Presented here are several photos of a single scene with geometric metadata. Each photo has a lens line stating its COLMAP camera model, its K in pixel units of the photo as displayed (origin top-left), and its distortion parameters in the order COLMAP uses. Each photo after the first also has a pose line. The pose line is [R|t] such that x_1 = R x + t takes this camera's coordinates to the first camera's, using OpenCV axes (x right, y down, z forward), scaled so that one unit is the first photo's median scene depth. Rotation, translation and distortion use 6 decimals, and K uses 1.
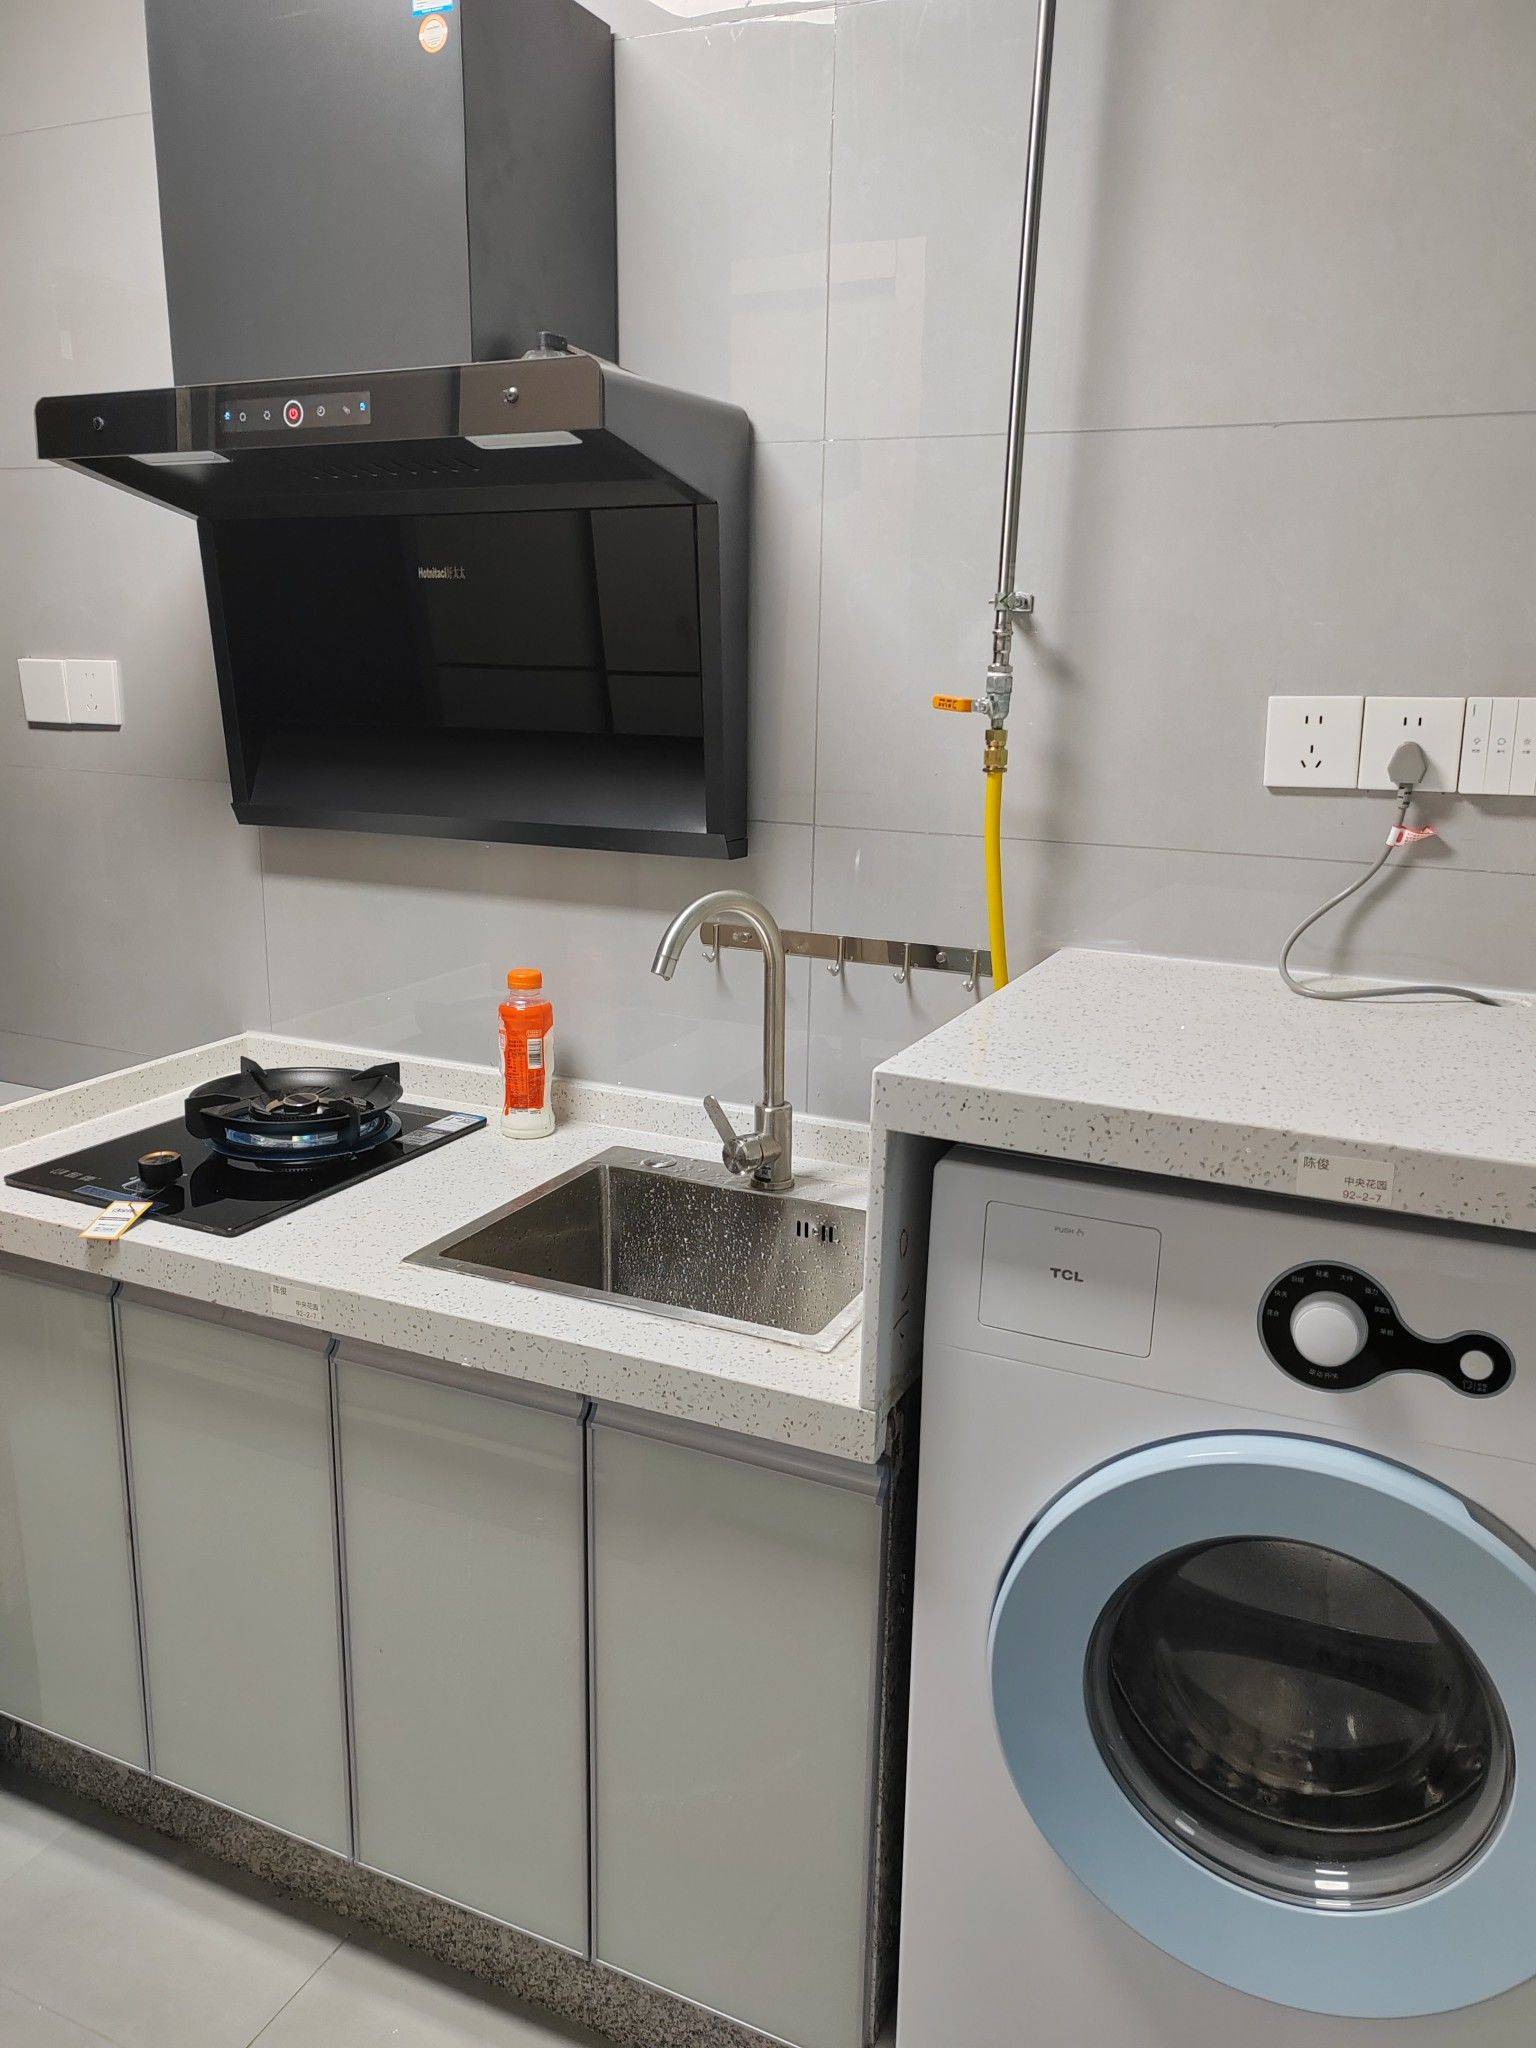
lens RADIAL K [[1579.7, 0, 768.4], [0, 1579.7, 1031.2], [0, 0, 1]] dist [0.009938, 0.030150]
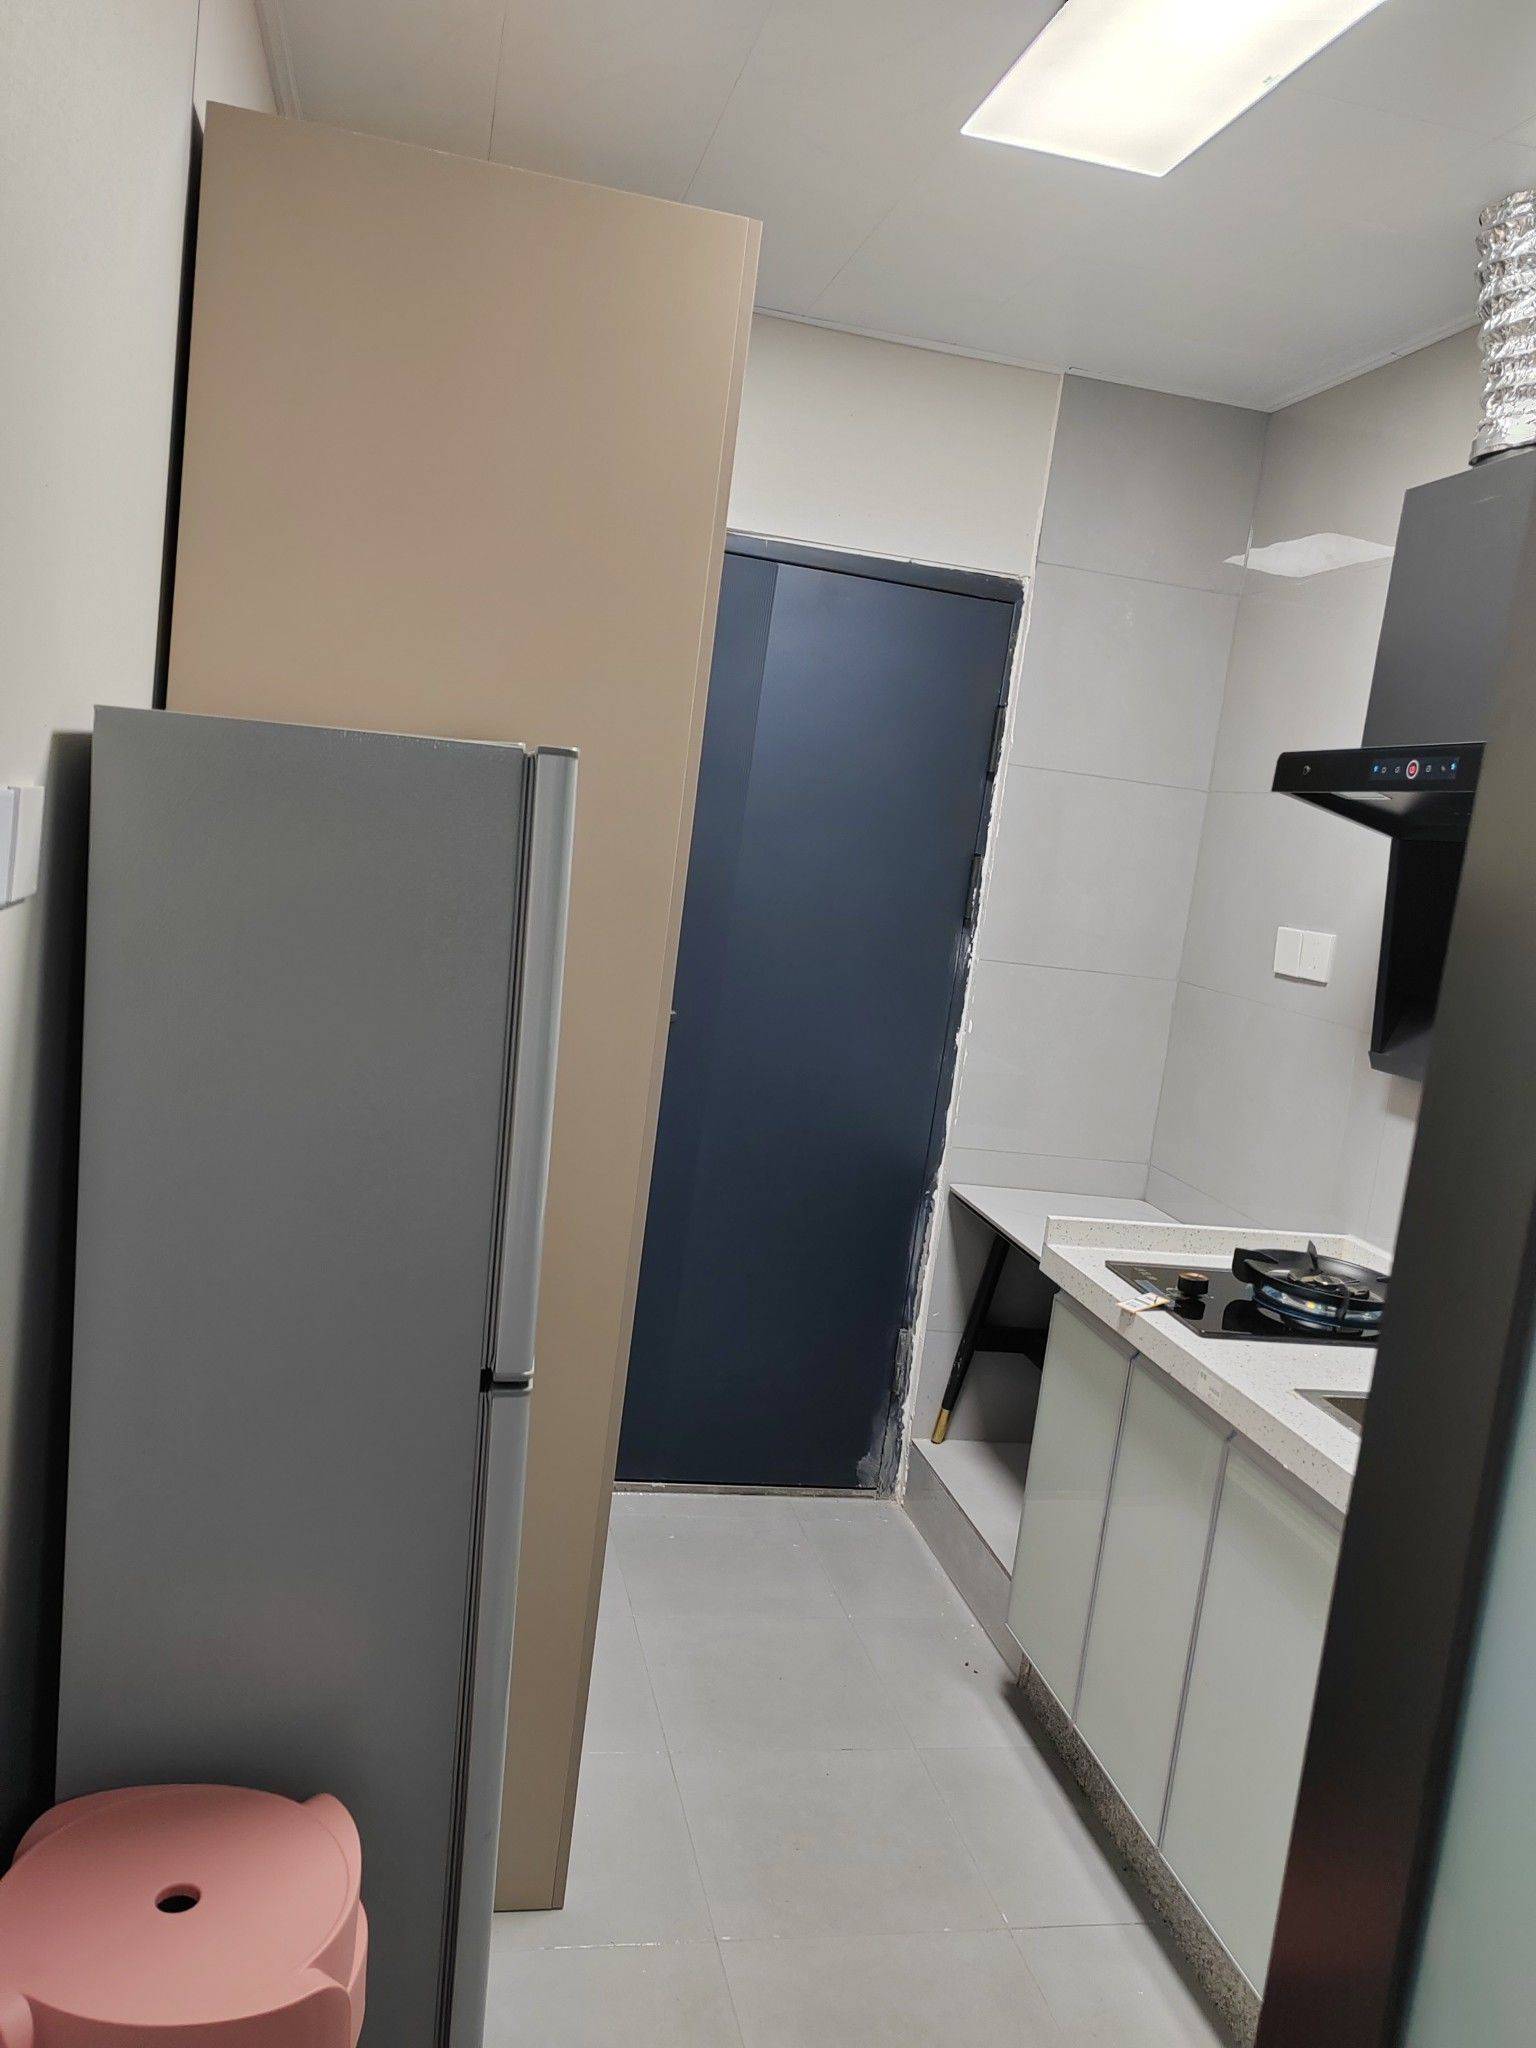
lens RADIAL K [[1579.7, 0, 768.4], [0, 1579.7, 1031.2], [0, 0, 1]] dist [0.009938, 0.030150]
pose [[0.608837, 0.163498, -0.776264, 0.422904], [-0.299071, 0.953635, -0.033710, 0.033449], [0.734761, 0.252682, 0.629506, -0.190454]]
